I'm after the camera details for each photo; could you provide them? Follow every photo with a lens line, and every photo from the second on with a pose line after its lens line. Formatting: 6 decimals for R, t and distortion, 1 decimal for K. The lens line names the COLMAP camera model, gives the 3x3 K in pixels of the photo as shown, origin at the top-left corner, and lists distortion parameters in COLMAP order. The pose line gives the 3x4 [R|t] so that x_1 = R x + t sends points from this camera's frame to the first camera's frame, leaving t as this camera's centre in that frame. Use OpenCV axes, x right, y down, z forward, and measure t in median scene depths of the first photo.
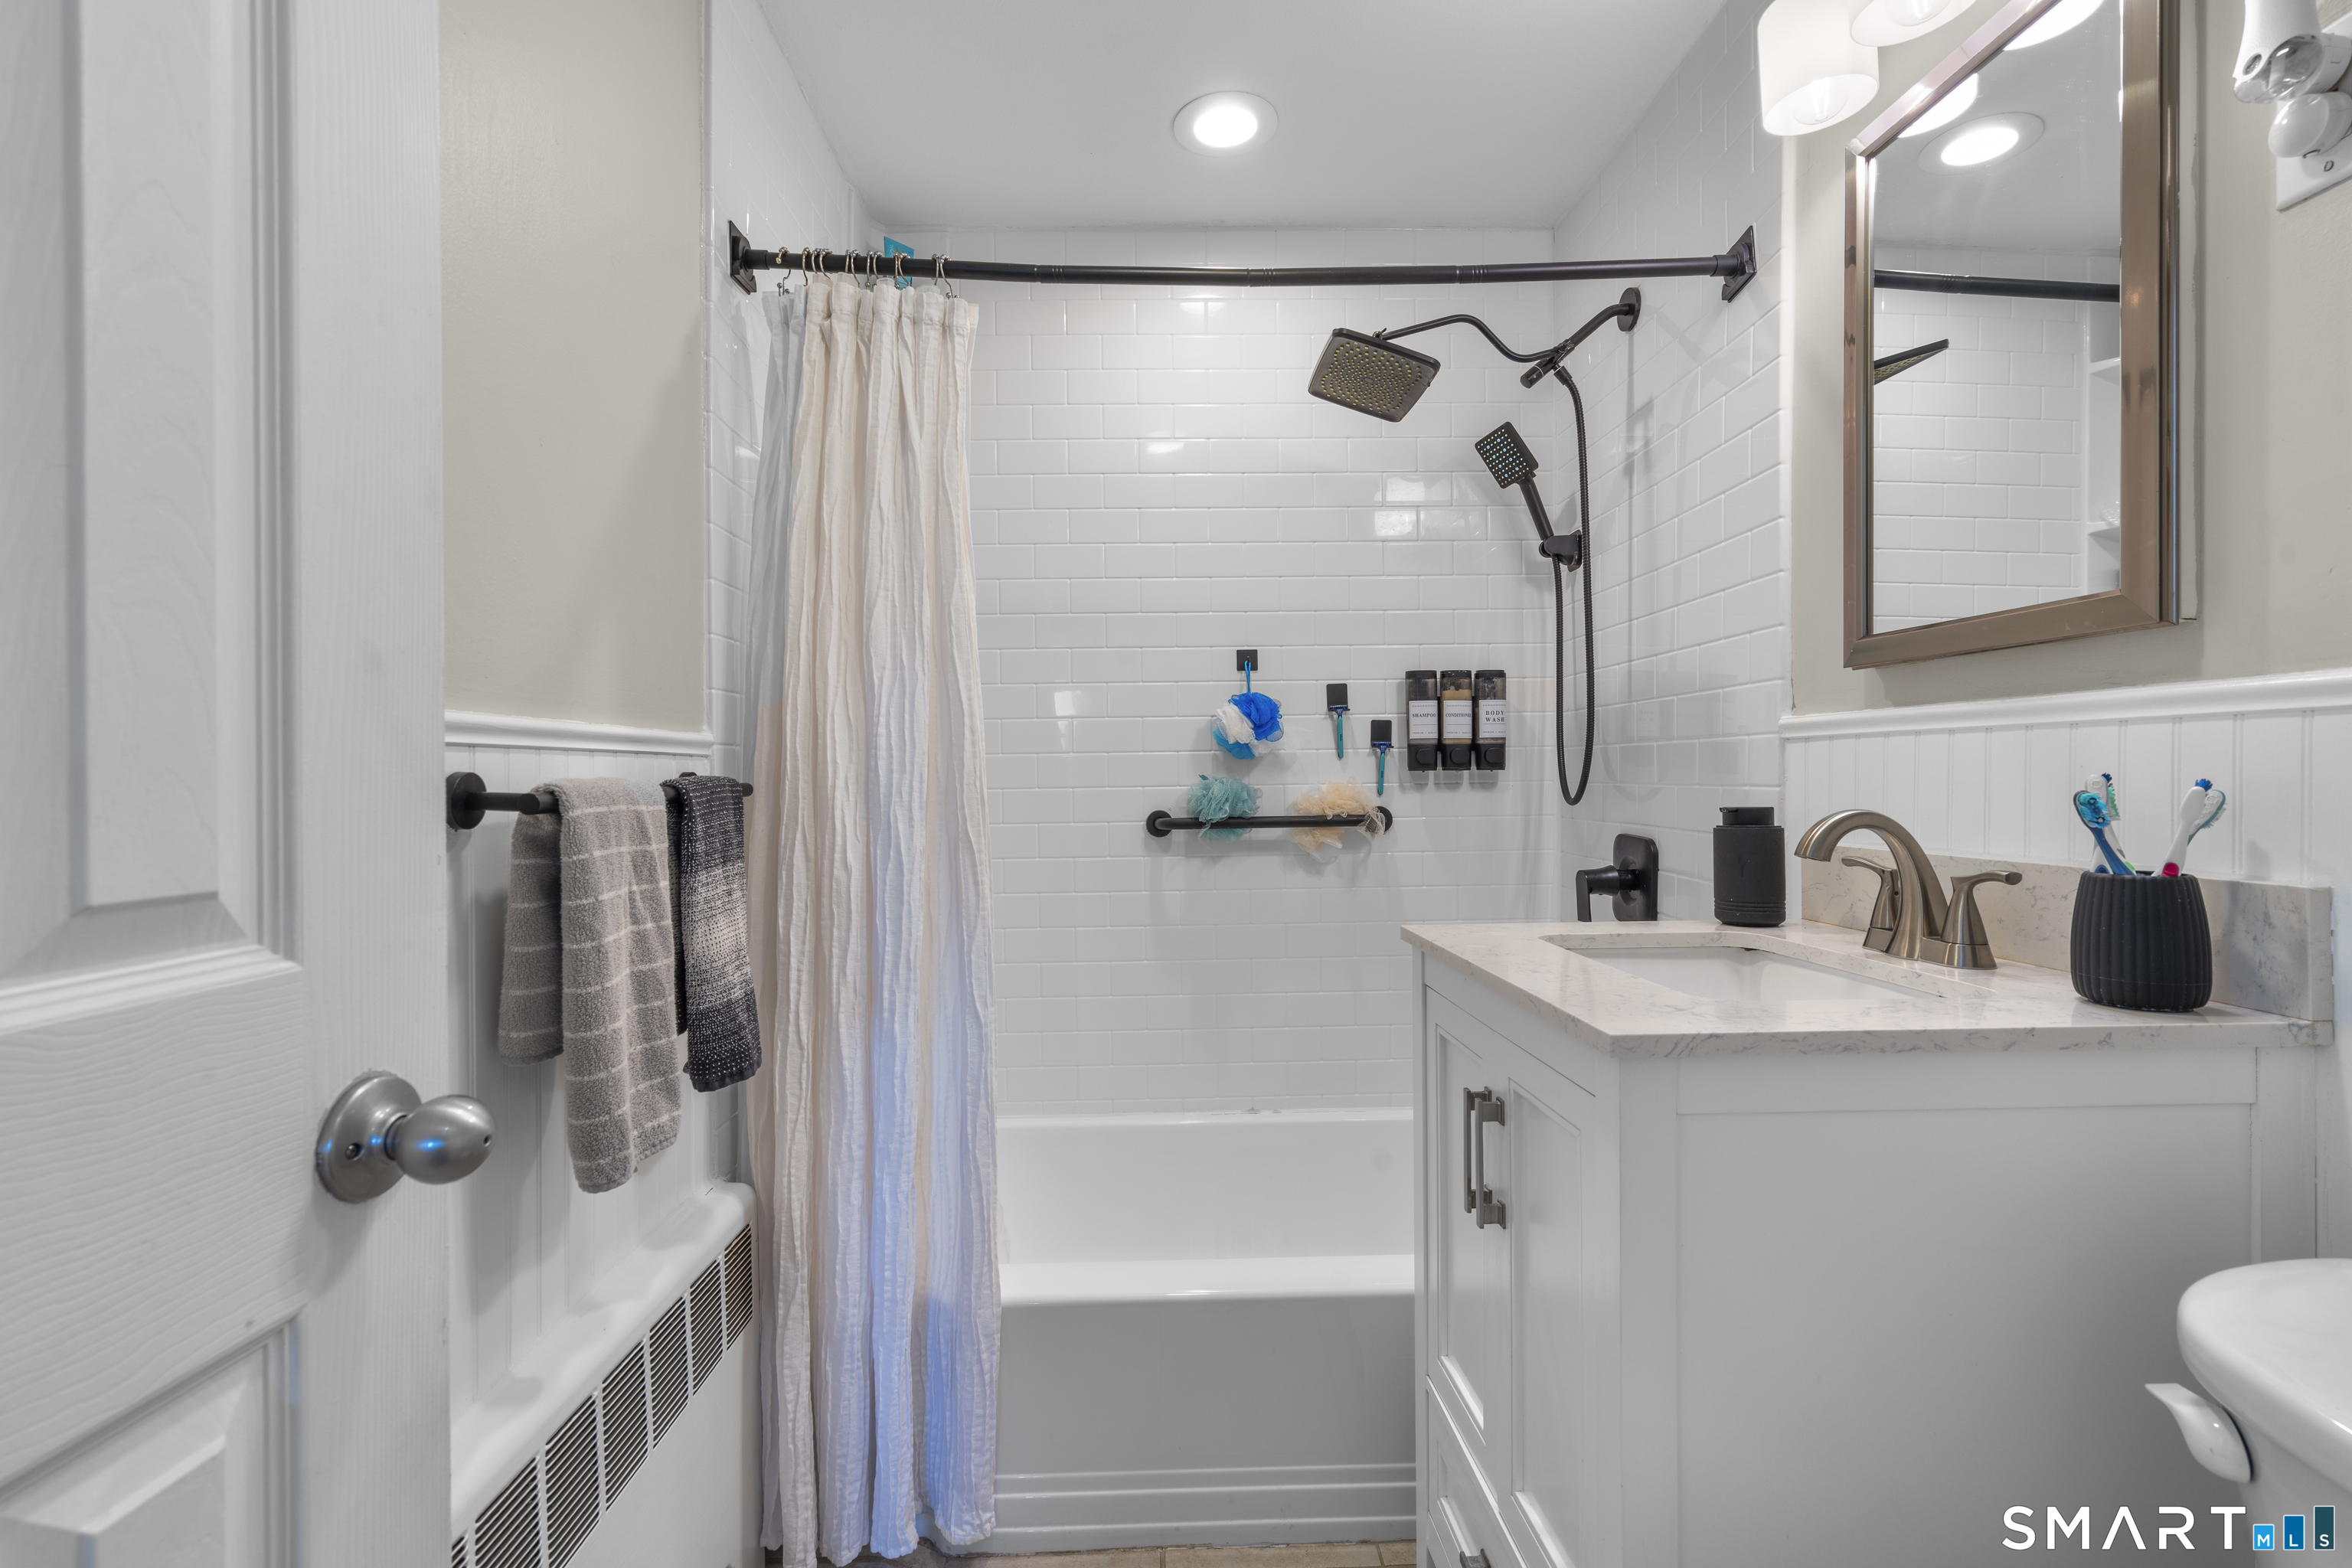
lens RADIAL K [[1058.4, 0, 1171.9], [0, 1058.4, 784.0], [0, 0, 1]] dist [-0.007821, 0.003529]
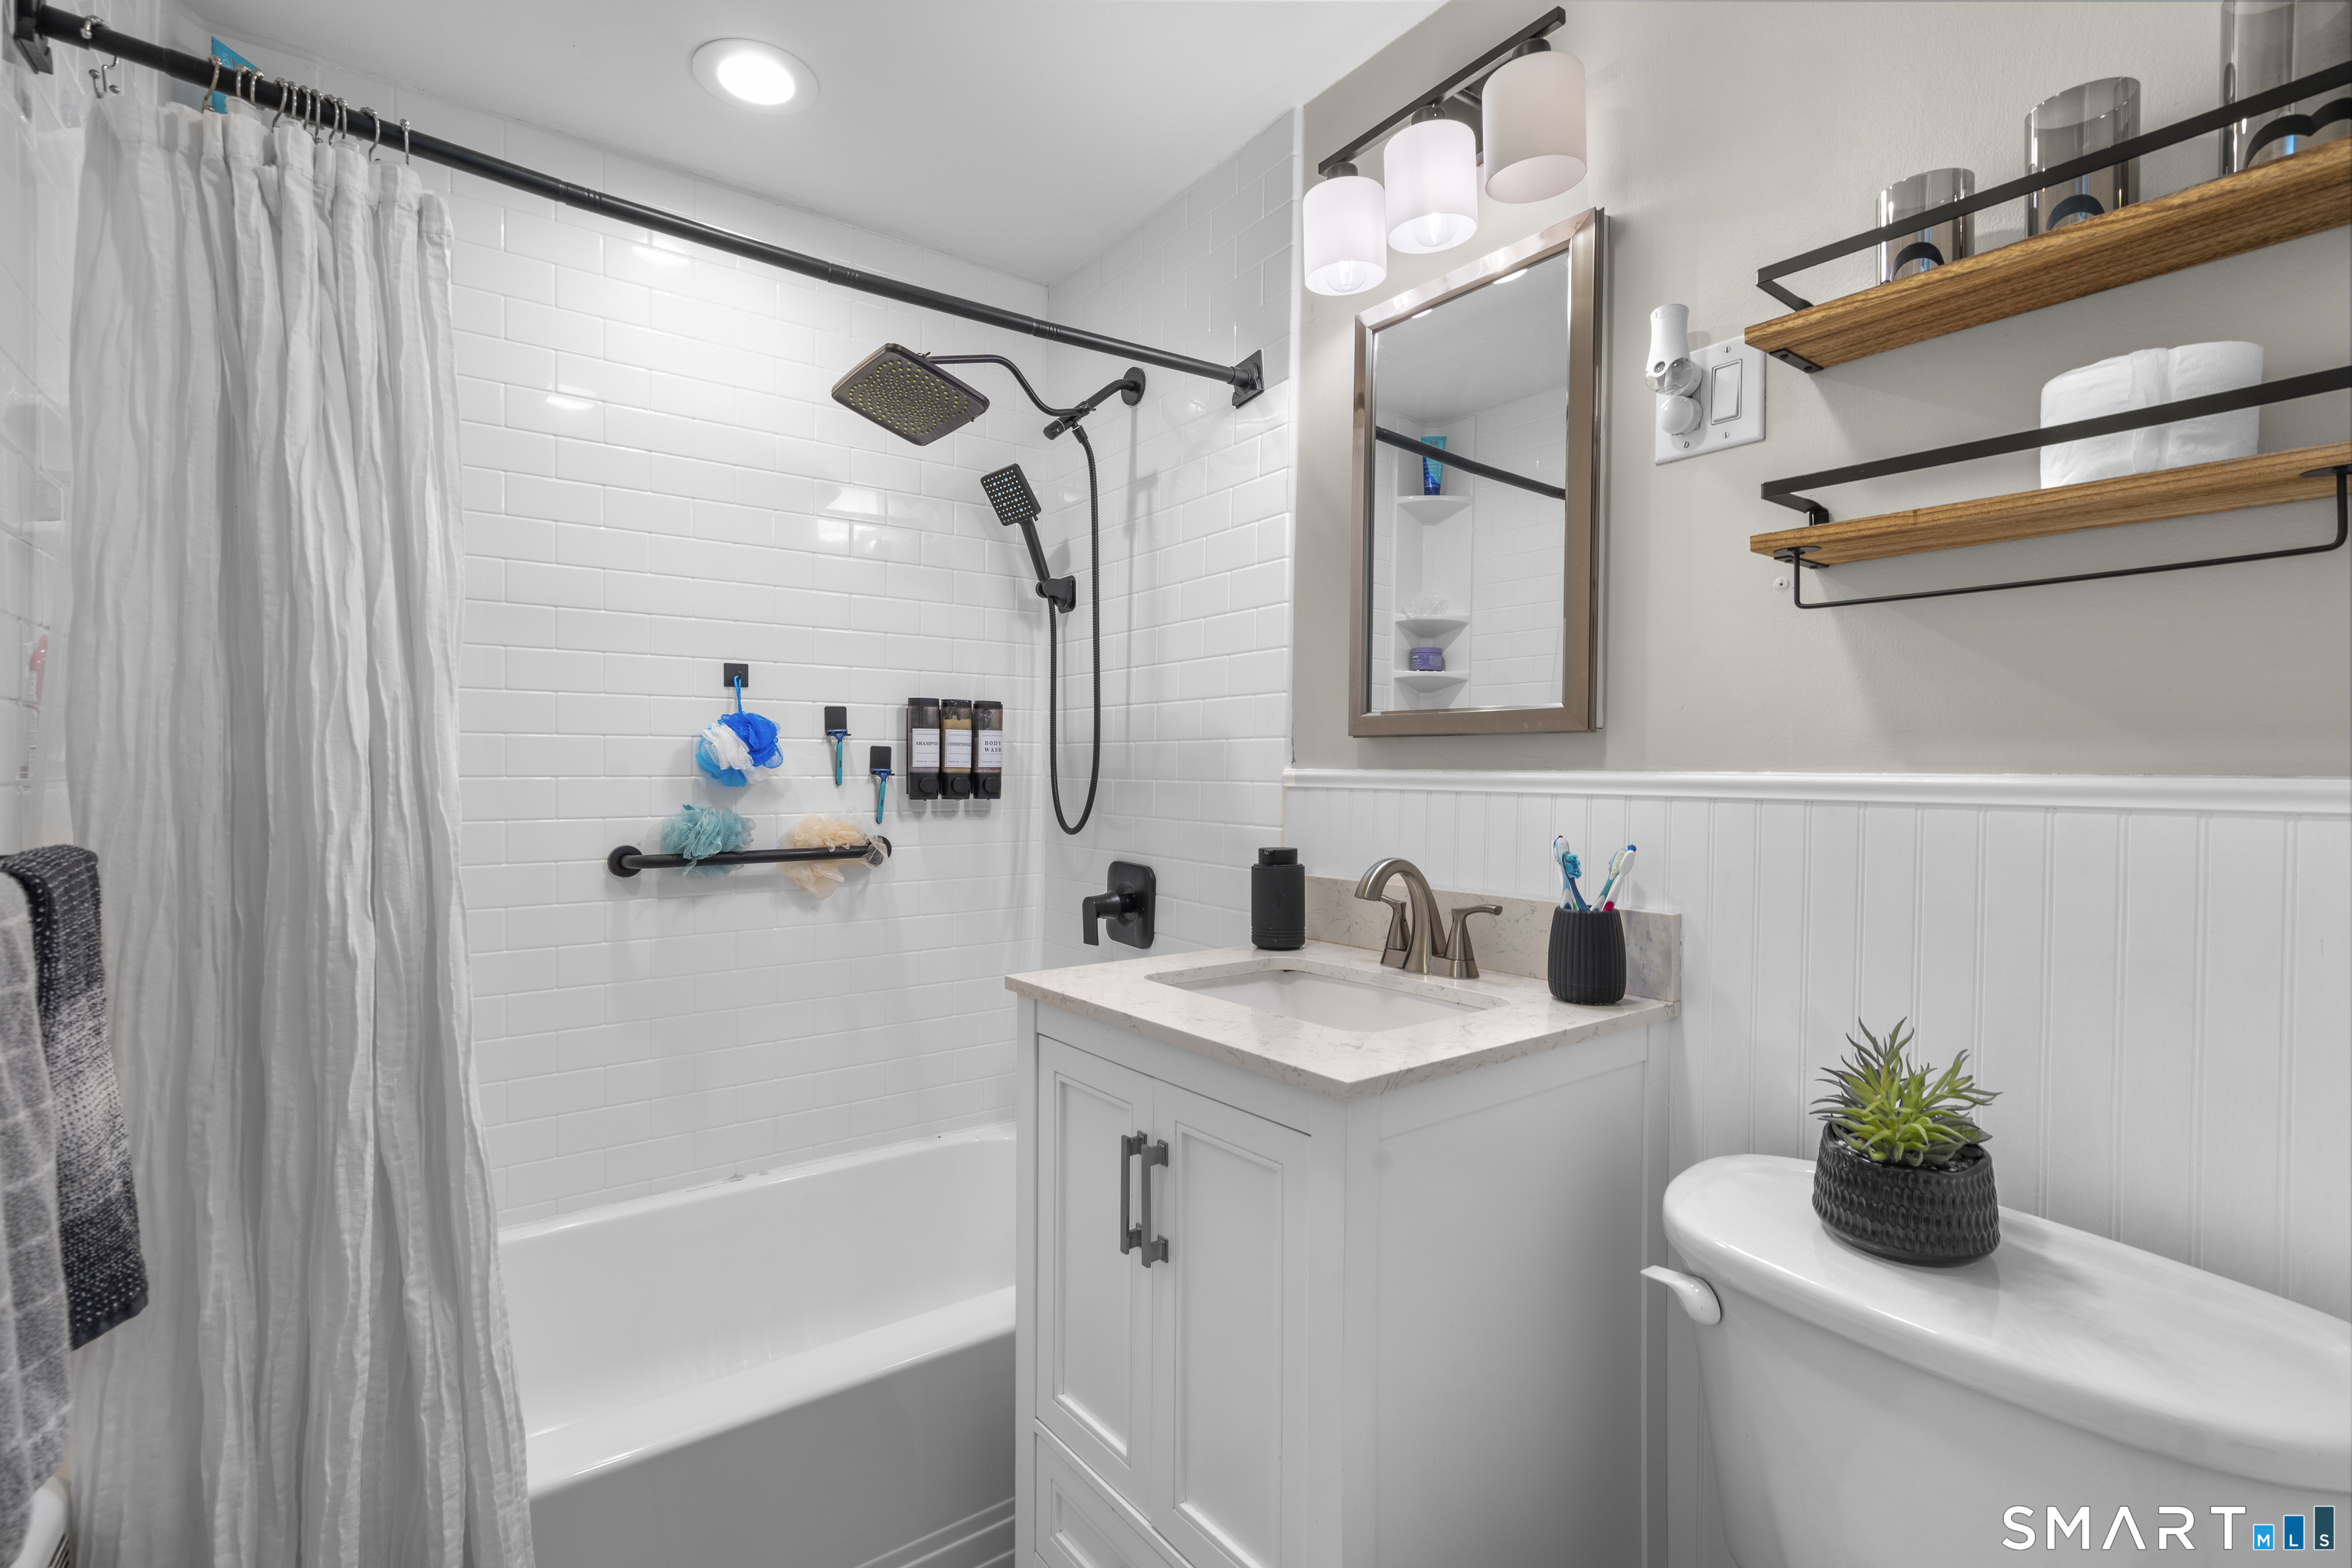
lens RADIAL K [[1058.4, 0, 1177.1], [0, 1058.4, 785.6], [0, 0, 1]] dist [-0.007821, 0.003529]
pose [[0.819534, 0.008377, 0.572969, -0.193105], [-0.010864, 0.999941, 0.000919, -0.041285], [-0.572927, -0.006978, 0.819576, 0.079586]]
